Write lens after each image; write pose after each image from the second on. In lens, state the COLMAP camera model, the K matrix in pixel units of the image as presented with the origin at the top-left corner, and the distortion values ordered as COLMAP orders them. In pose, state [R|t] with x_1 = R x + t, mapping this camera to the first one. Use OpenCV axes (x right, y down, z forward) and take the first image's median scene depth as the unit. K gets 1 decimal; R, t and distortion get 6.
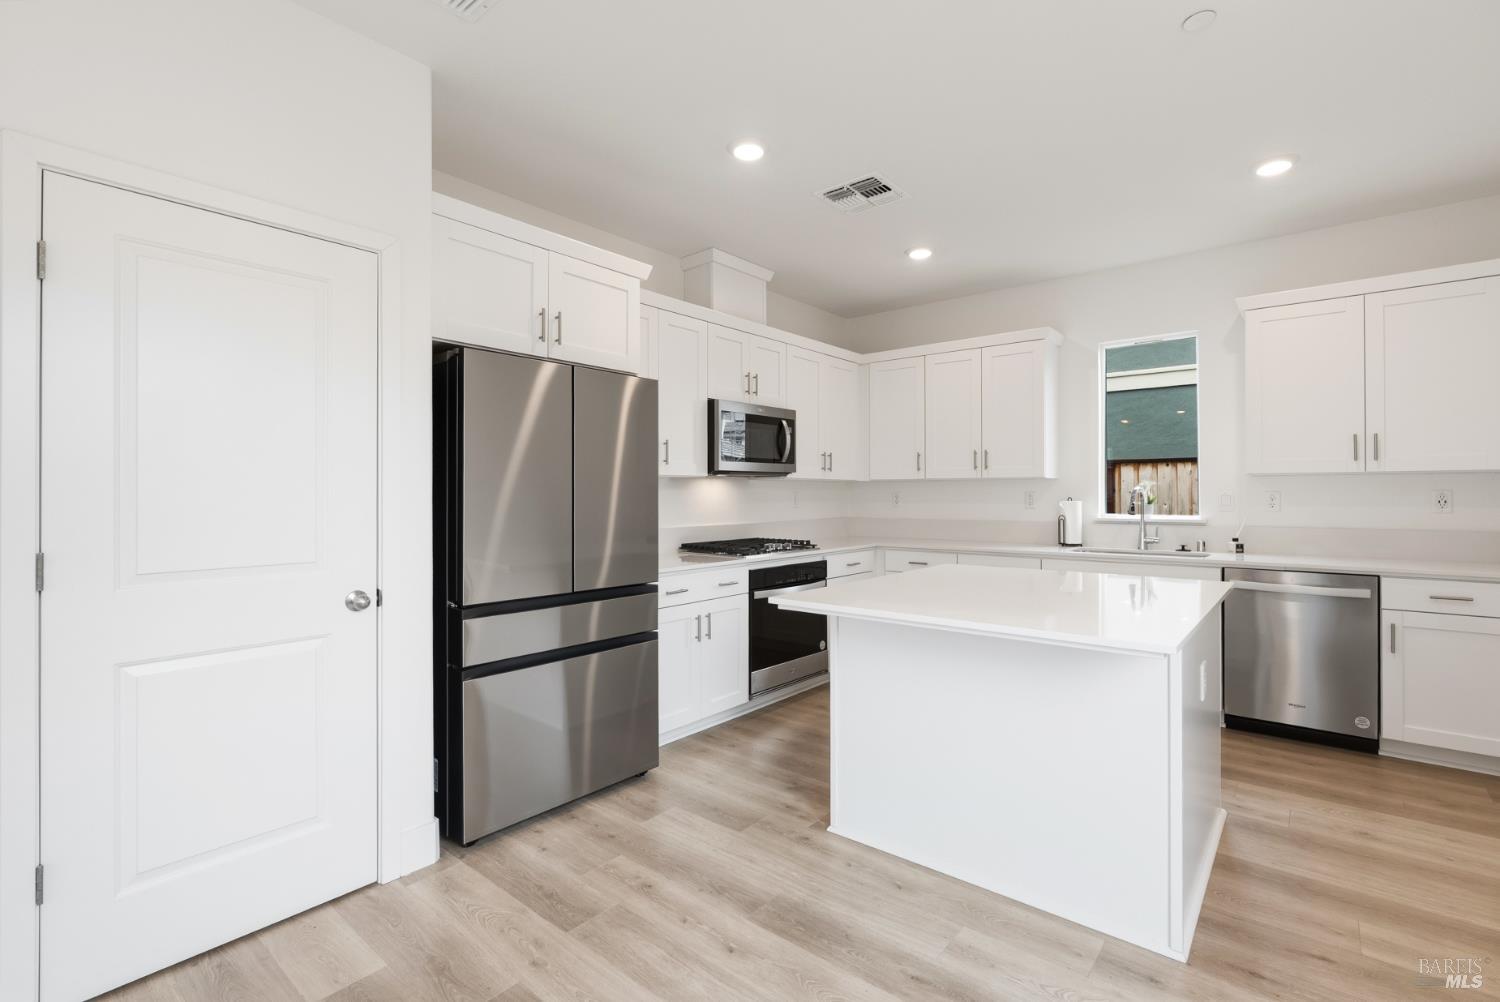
lens RADIAL K [[699.1, 0, 744.9], [0, 699.1, 500.3], [0, 0, 1]] dist [0.001373, 0.000250]
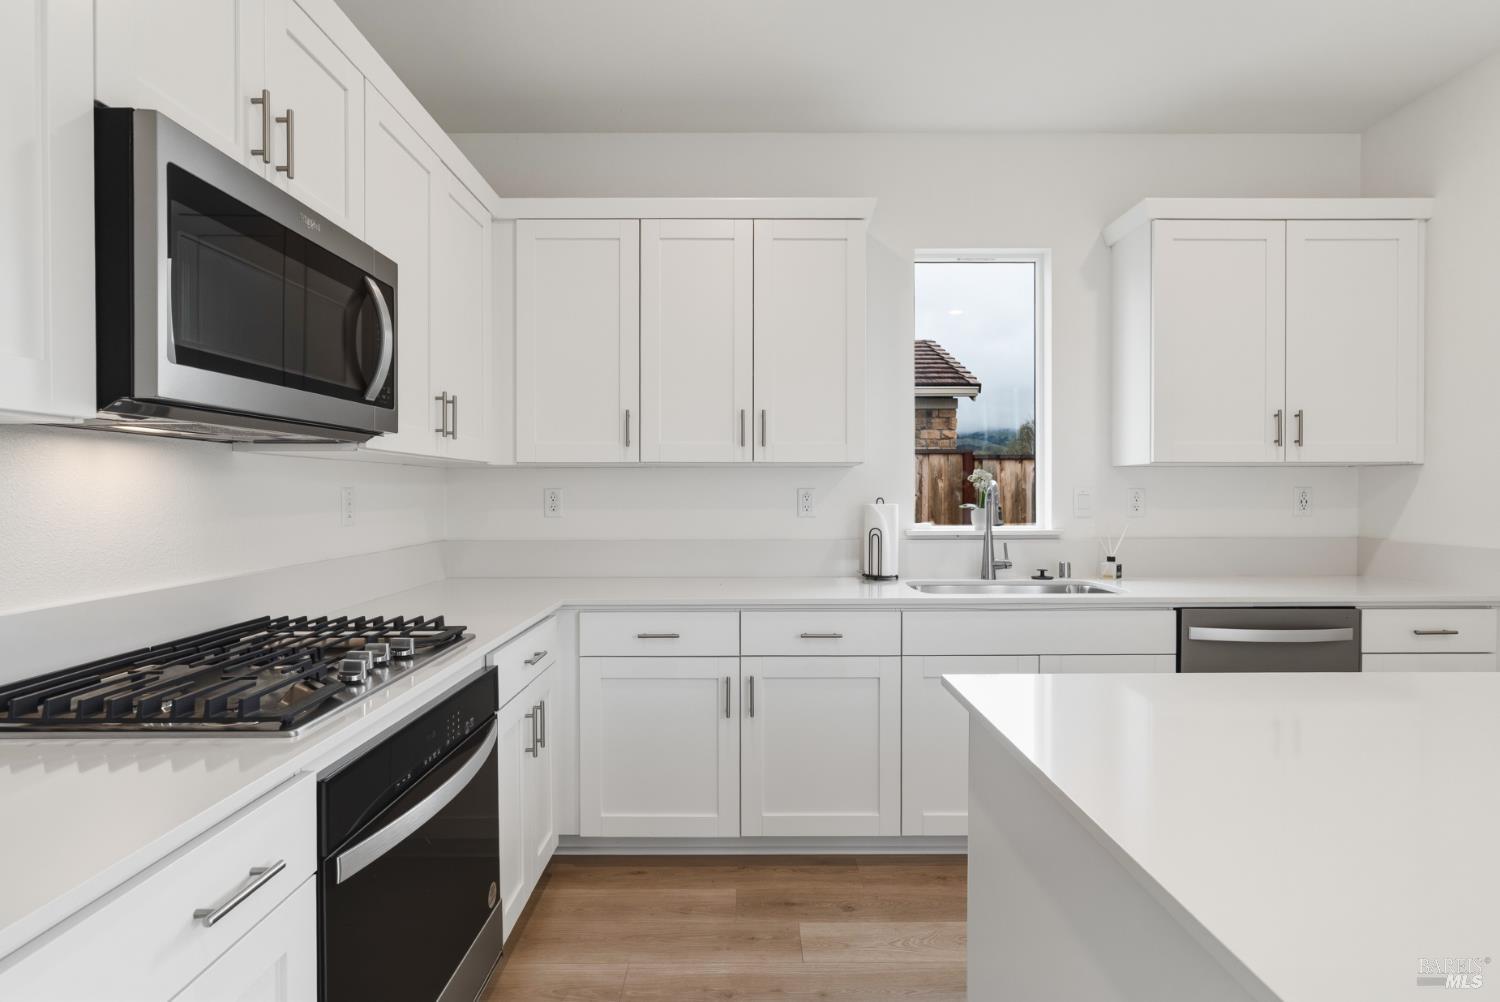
lens RADIAL K [[771.2, 0, 749.5], [0, 771.2, 494.1], [0, 0, 1]] dist [0.005459, 0.000778]
pose [[0.763626, -0.001057, 0.645658, -0.048541], [0.005277, 0.999975, -0.004604, -0.004639], [-0.645637, 0.006922, 0.763613, 0.574214]]
